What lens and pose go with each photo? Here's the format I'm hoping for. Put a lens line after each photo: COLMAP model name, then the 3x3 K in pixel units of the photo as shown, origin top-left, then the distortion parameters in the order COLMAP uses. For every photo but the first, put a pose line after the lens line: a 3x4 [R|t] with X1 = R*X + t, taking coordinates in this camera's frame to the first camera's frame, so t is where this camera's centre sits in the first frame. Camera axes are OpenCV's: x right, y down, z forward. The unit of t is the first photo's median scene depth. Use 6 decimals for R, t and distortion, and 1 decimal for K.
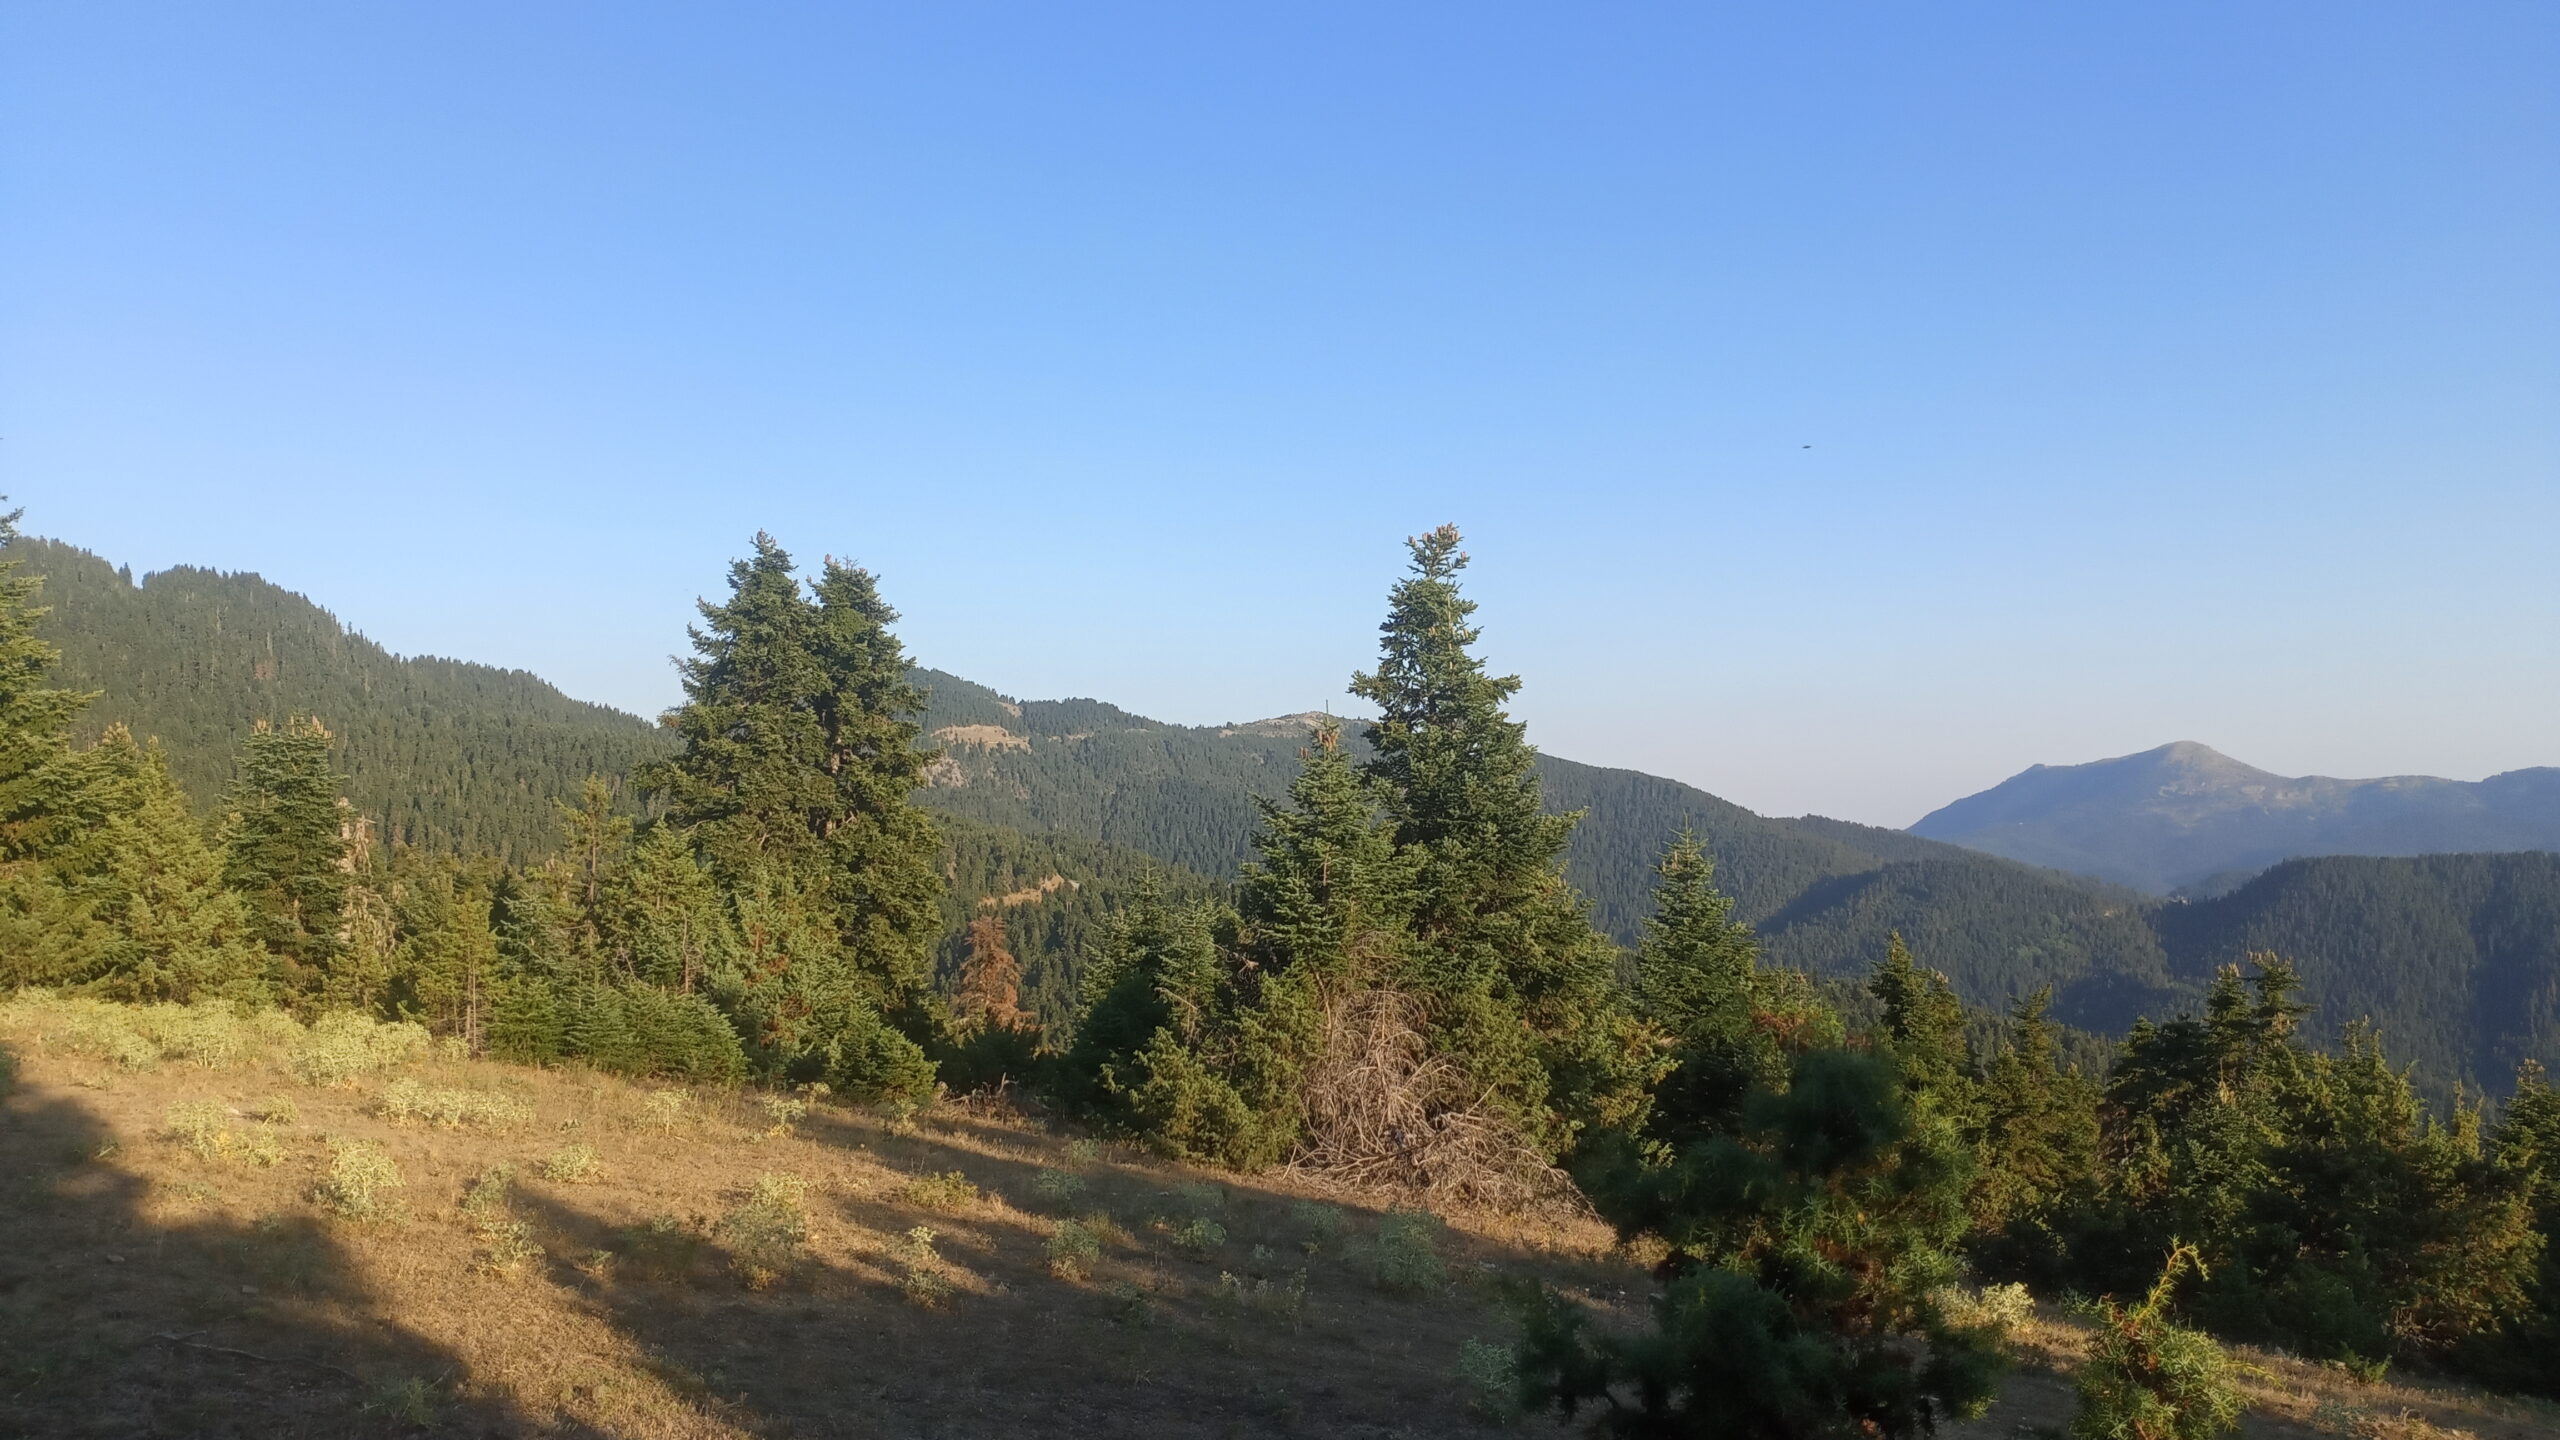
lens RADIAL K [[2012.1, 0, 1292.9], [0, 2012.1, 705.5], [0, 0, 1]] dist [0.067733, -0.140508]
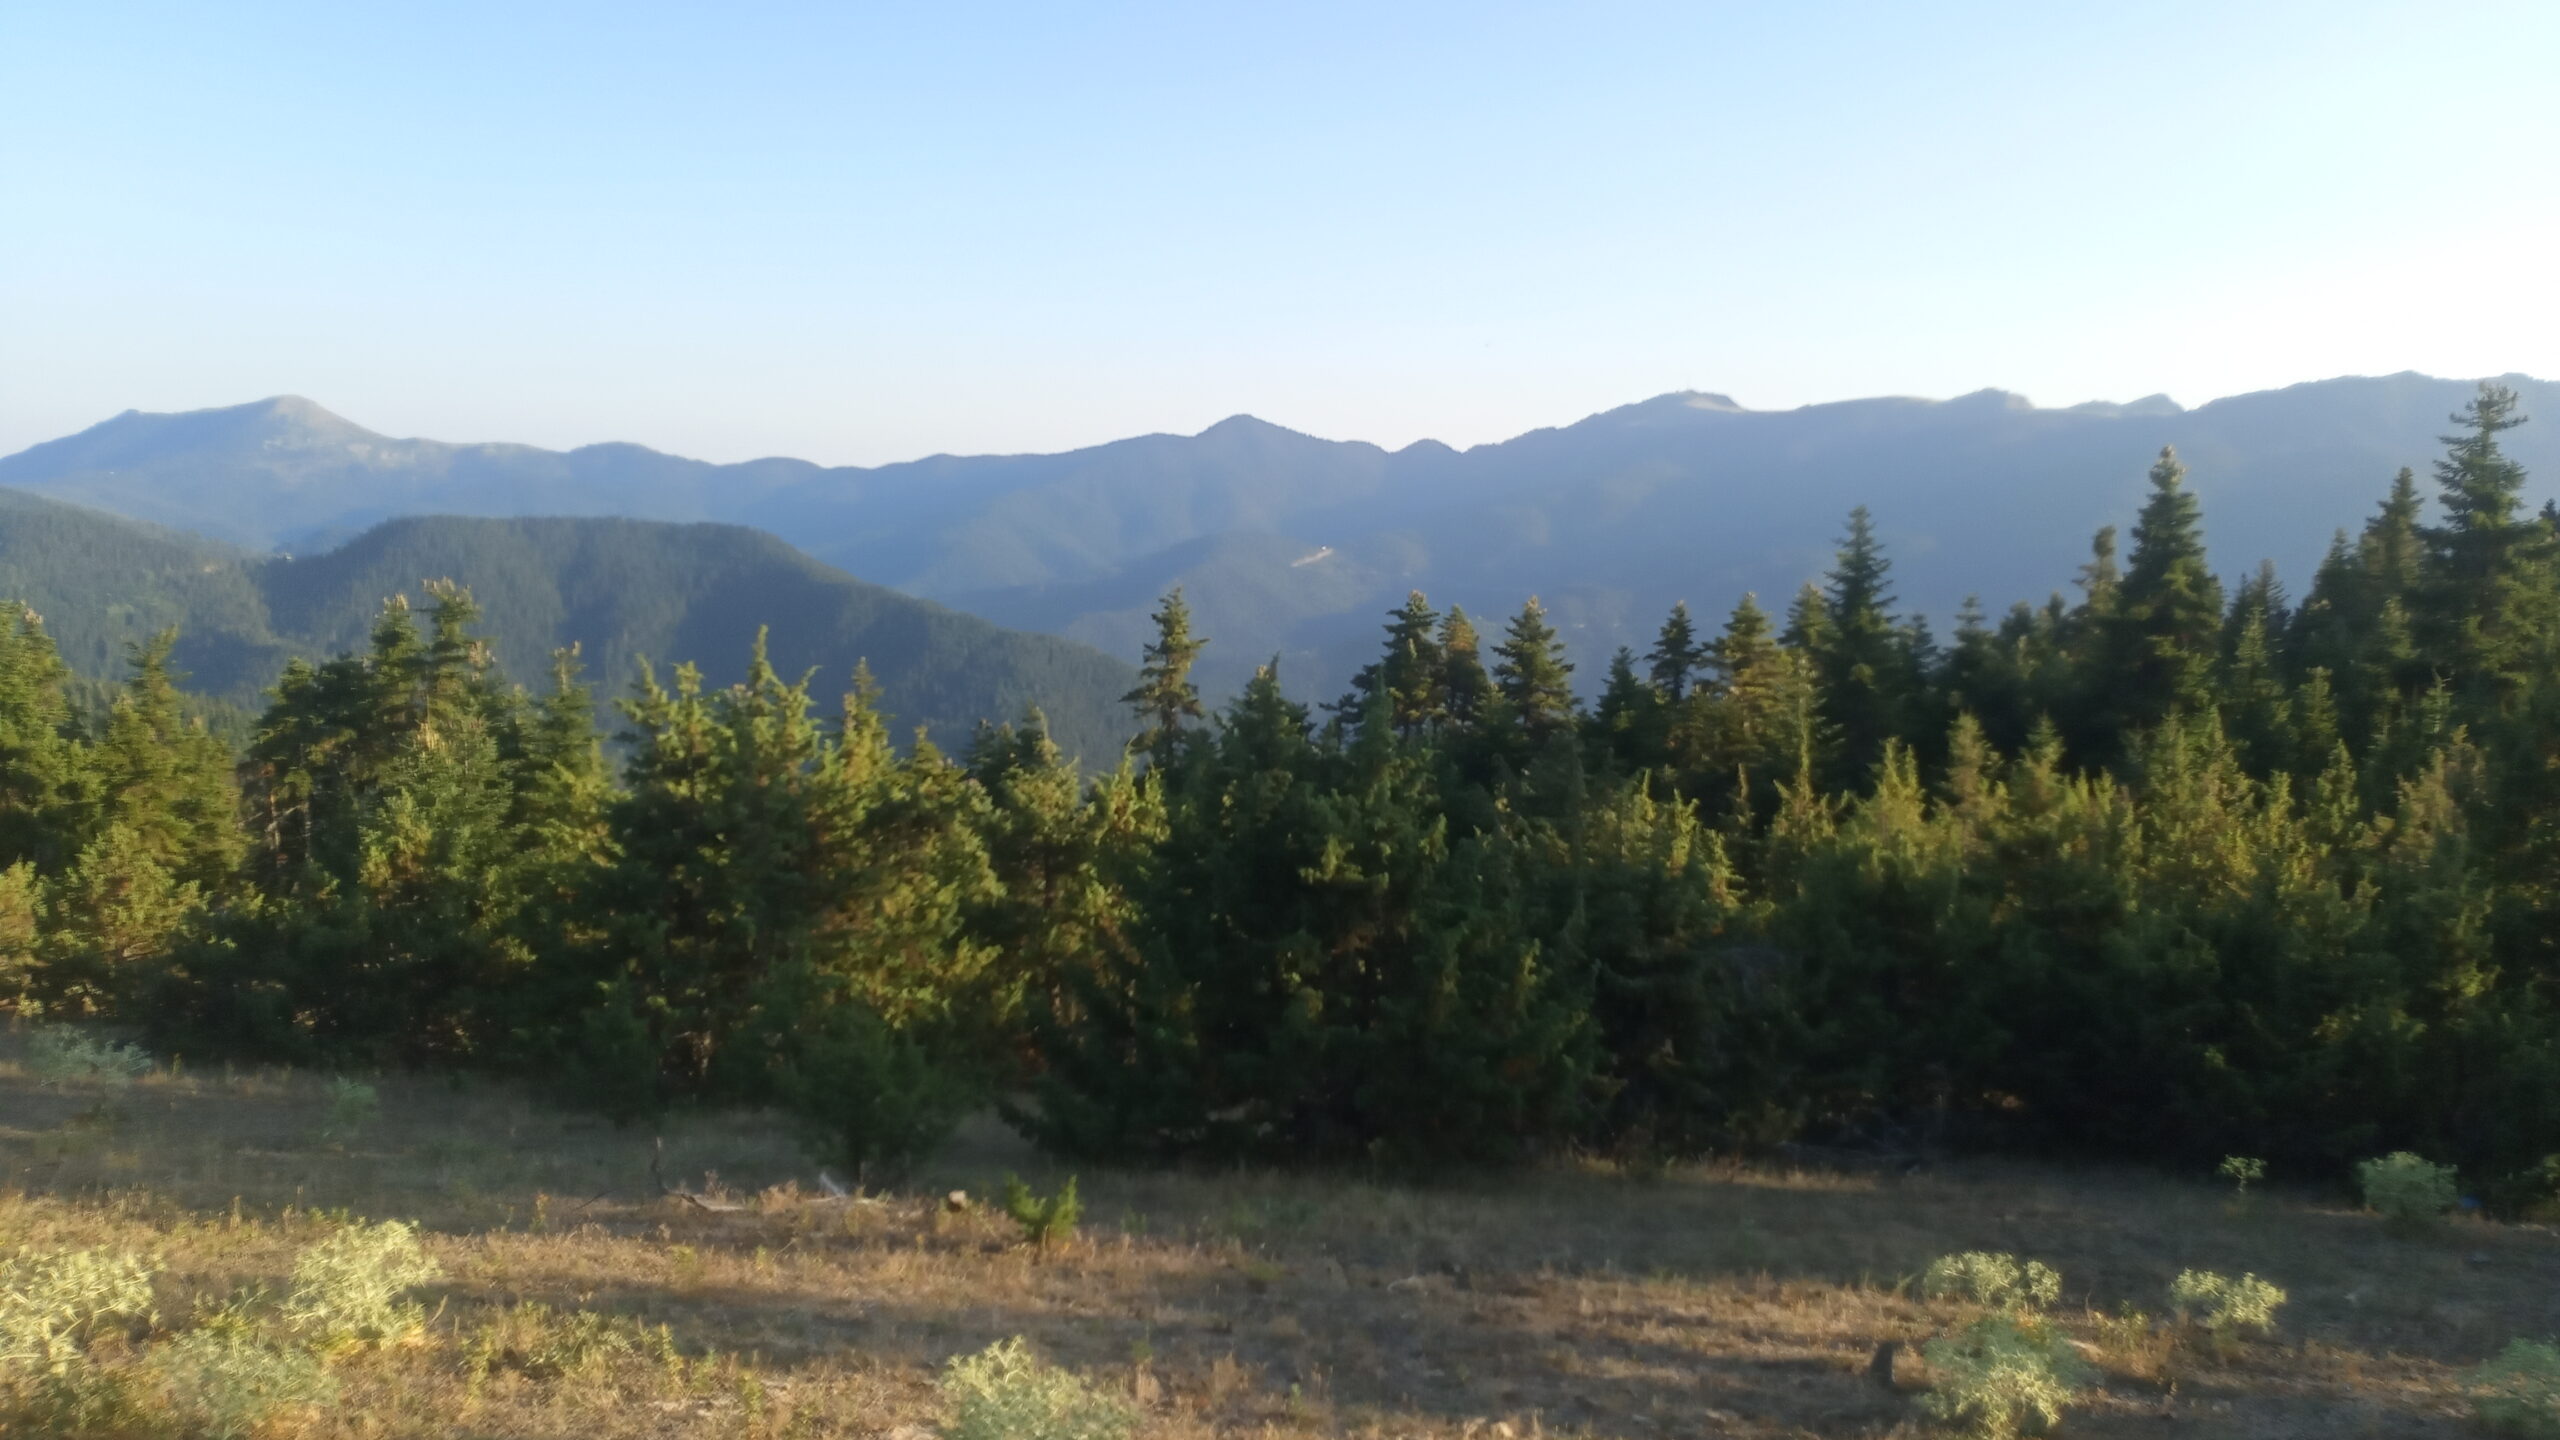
lens RADIAL K [[2012.1, 0, 1292.9], [0, 2012.1, 705.5], [0, 0, 1]] dist [0.067733, -0.140508]
pose [[0.645029, -0.045279, 0.762815, 0.041537], [-0.084208, 0.987952, 0.129848, 0.029116], [-0.759504, -0.147991, 0.633445, 0.148310]]
